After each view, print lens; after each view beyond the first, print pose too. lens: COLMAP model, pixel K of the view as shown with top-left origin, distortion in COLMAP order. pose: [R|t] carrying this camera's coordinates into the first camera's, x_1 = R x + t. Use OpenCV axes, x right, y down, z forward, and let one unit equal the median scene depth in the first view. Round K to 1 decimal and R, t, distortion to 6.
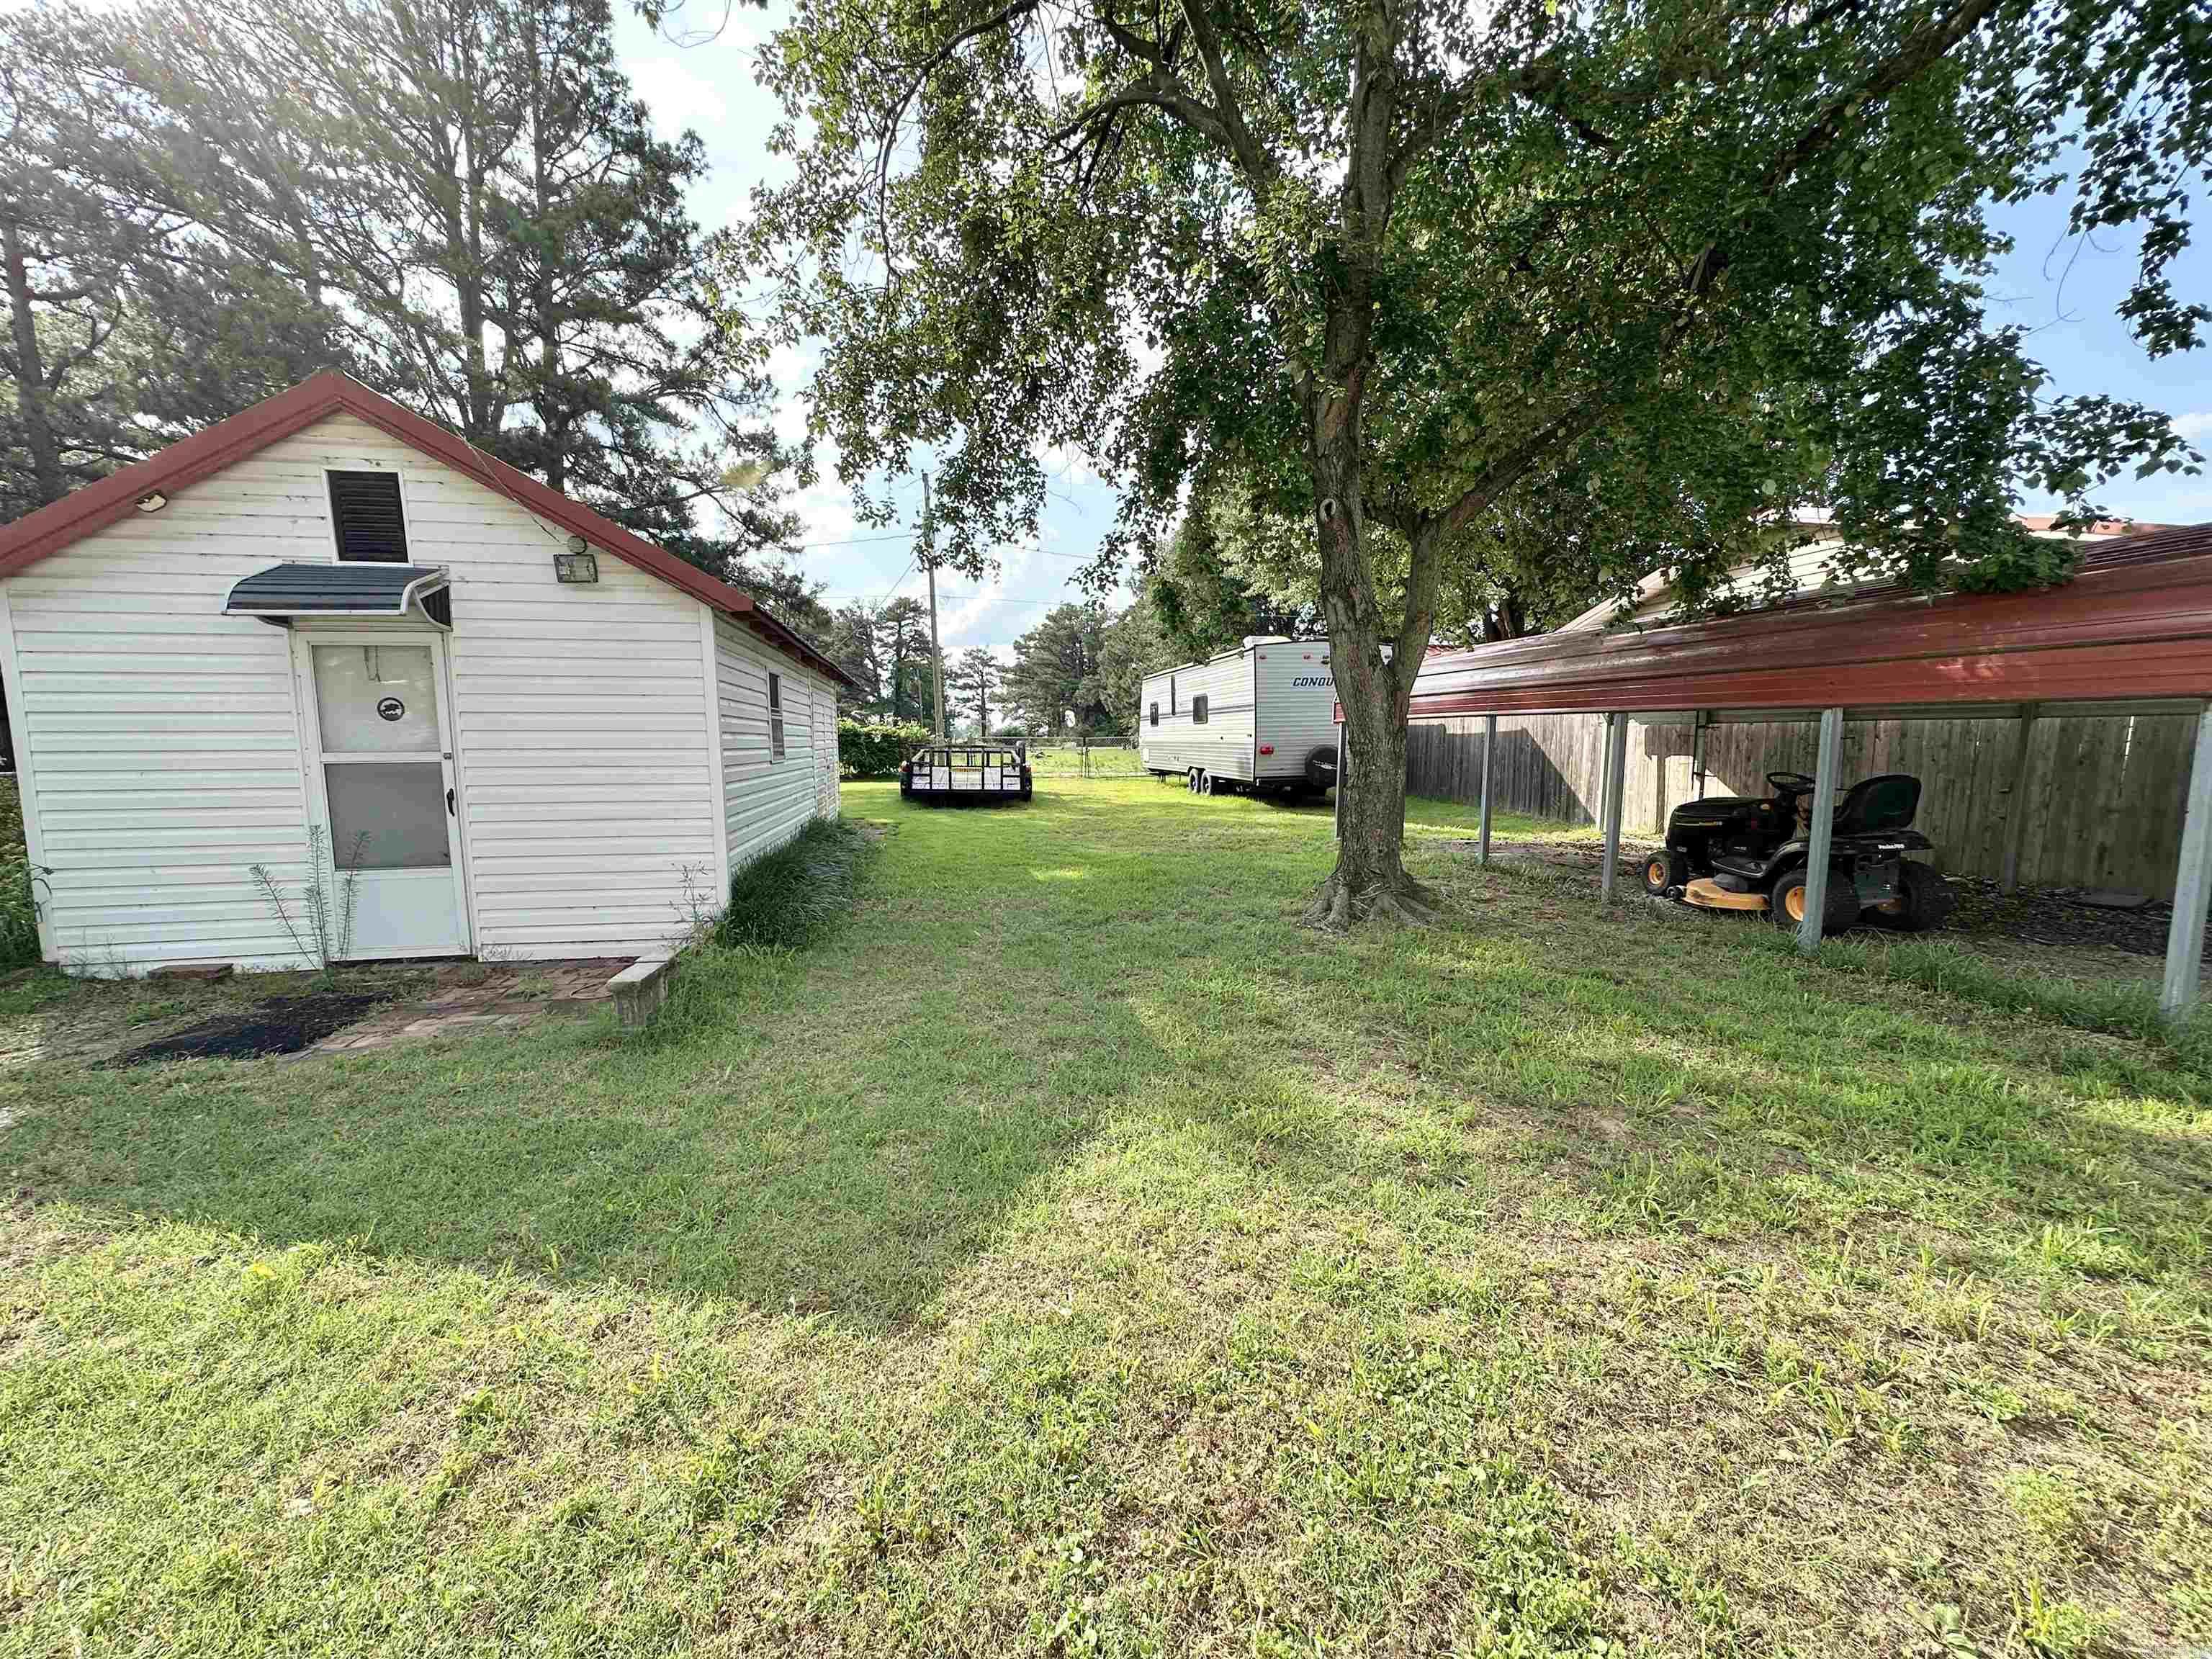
lens RADIAL K [[886.2, 0, 1103.7], [0, 886.2, 833.7], [0, 0, 1]] dist [-0.000541, -0.000033]
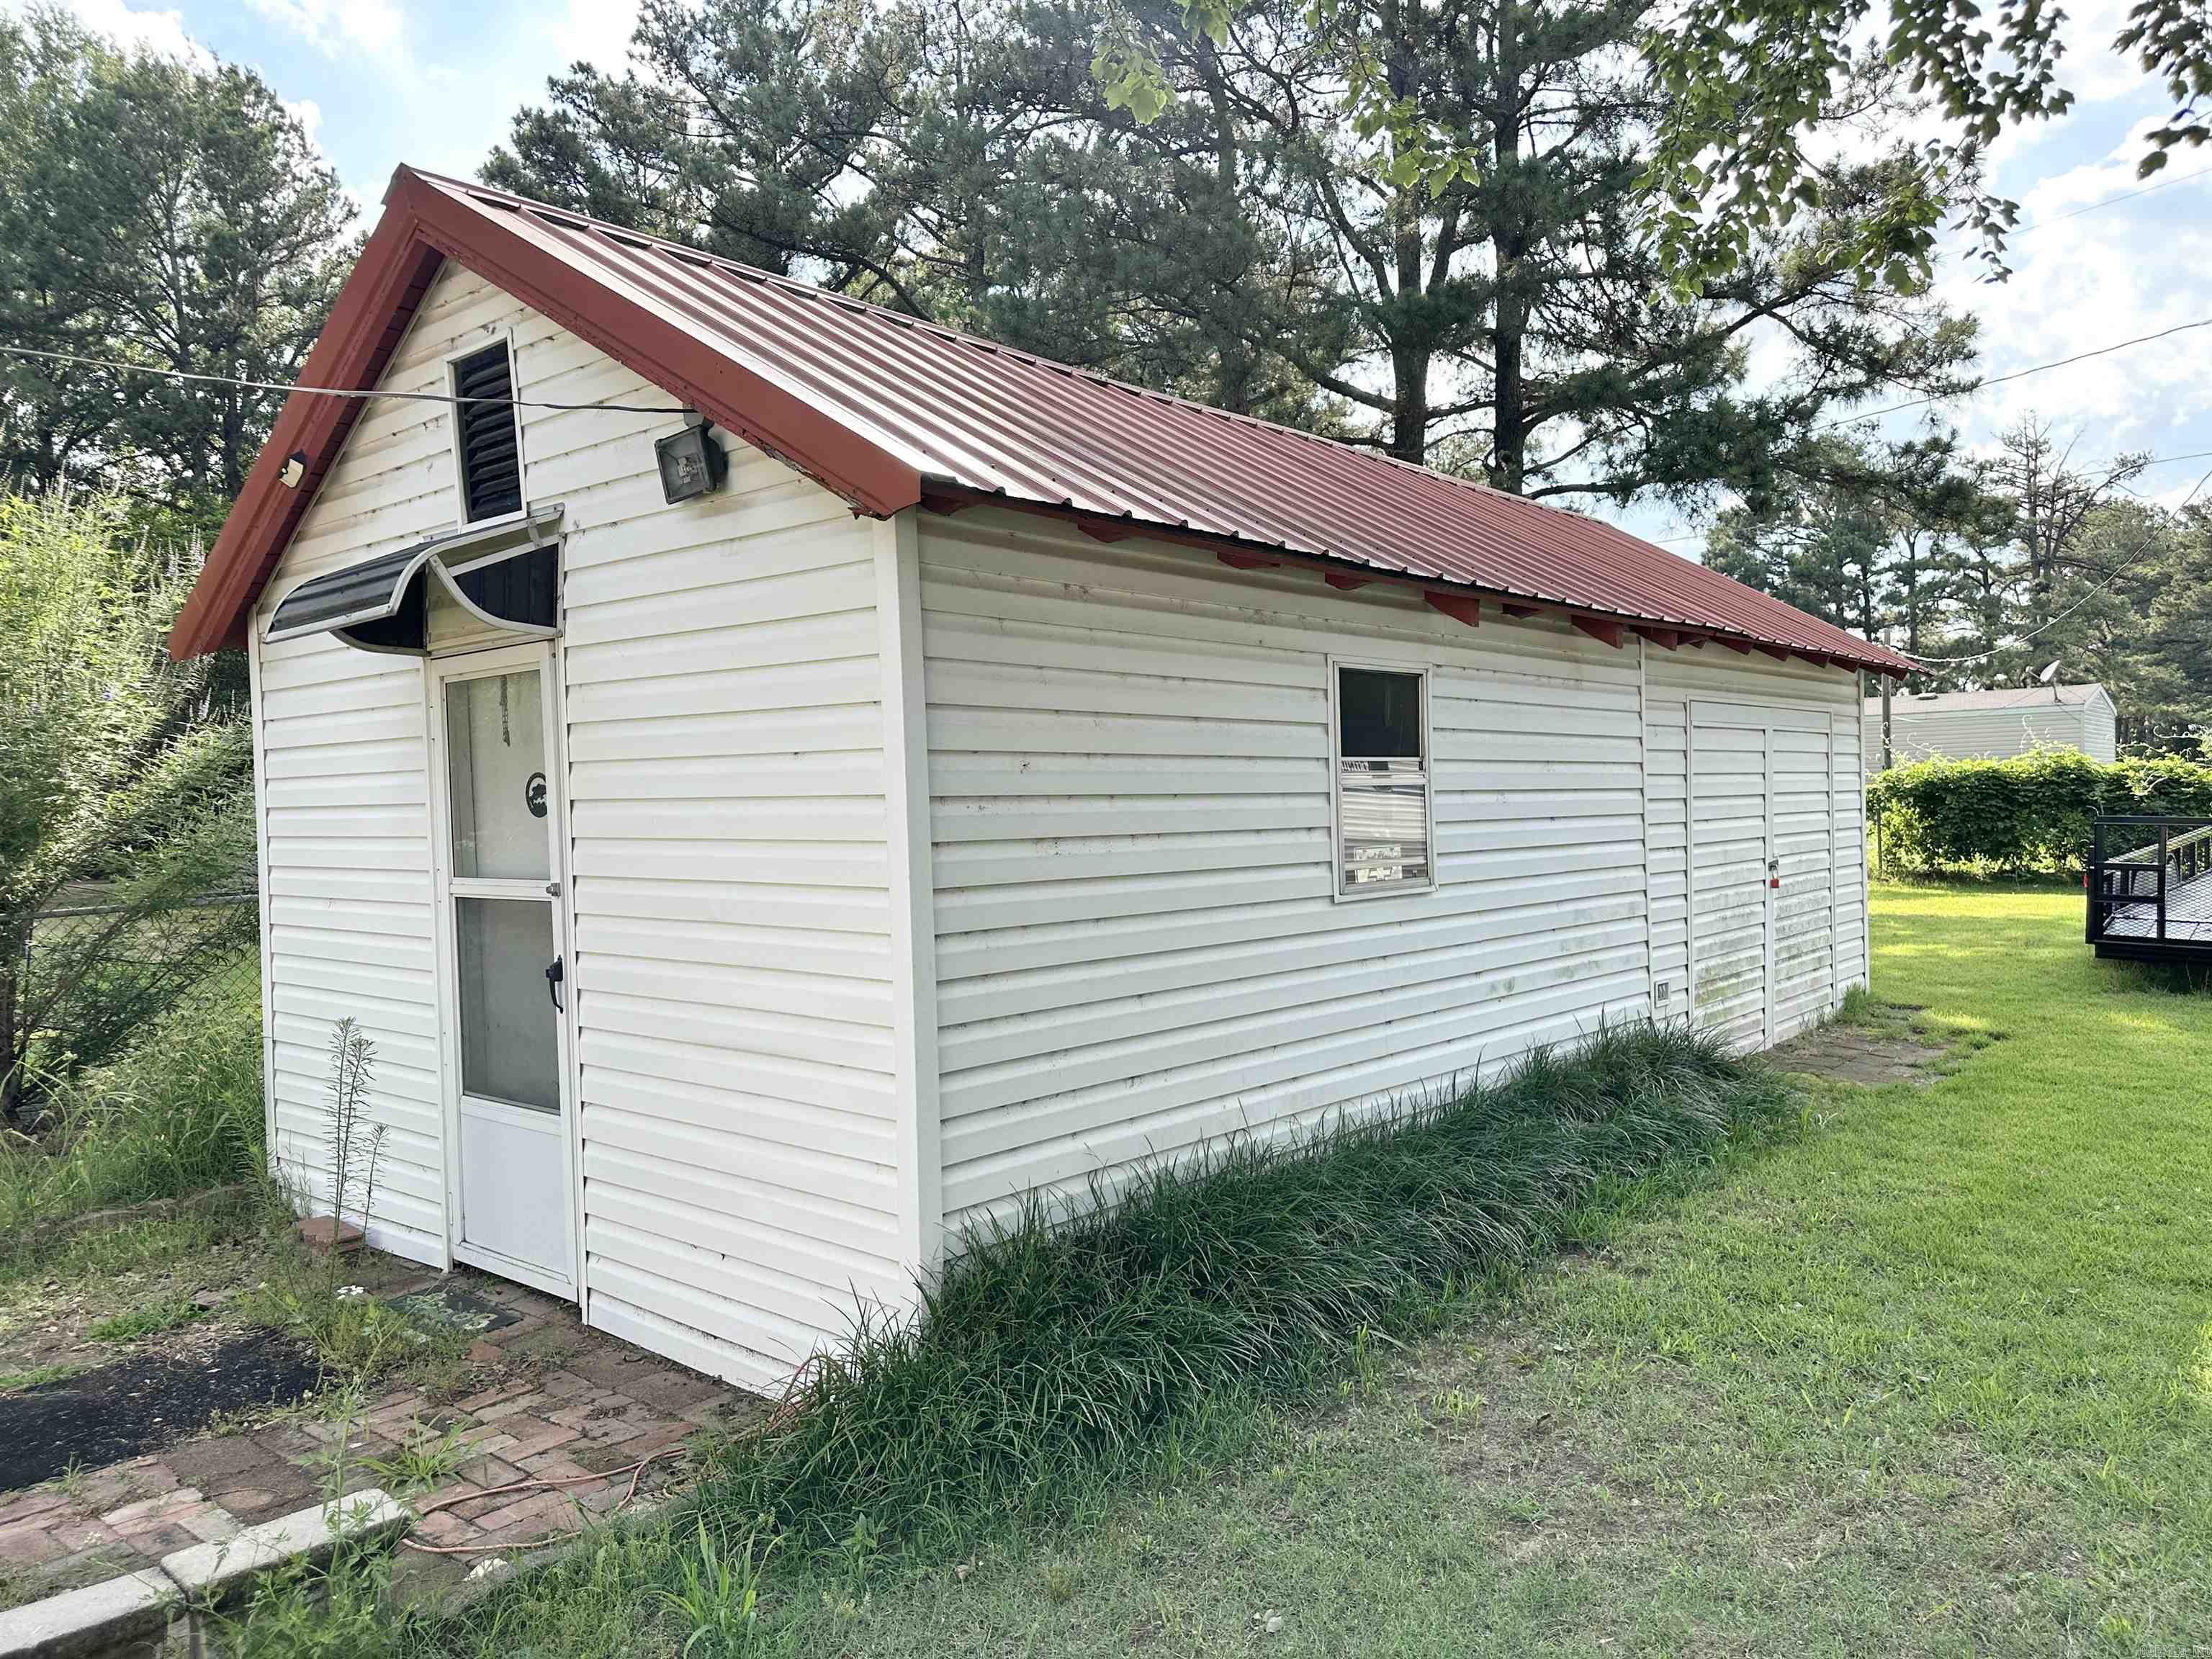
lens RADIAL K [[1592.5, 0, 1109.2], [0, 1592.5, 839.7], [0, 0, 1]] dist [0.007128, 0.000884]
pose [[0.621648, 0.009375, -0.783241, 0.129521], [-0.065458, 0.997053, -0.040018, -0.094492], [0.780557, 0.076147, 0.620429, 0.651511]]
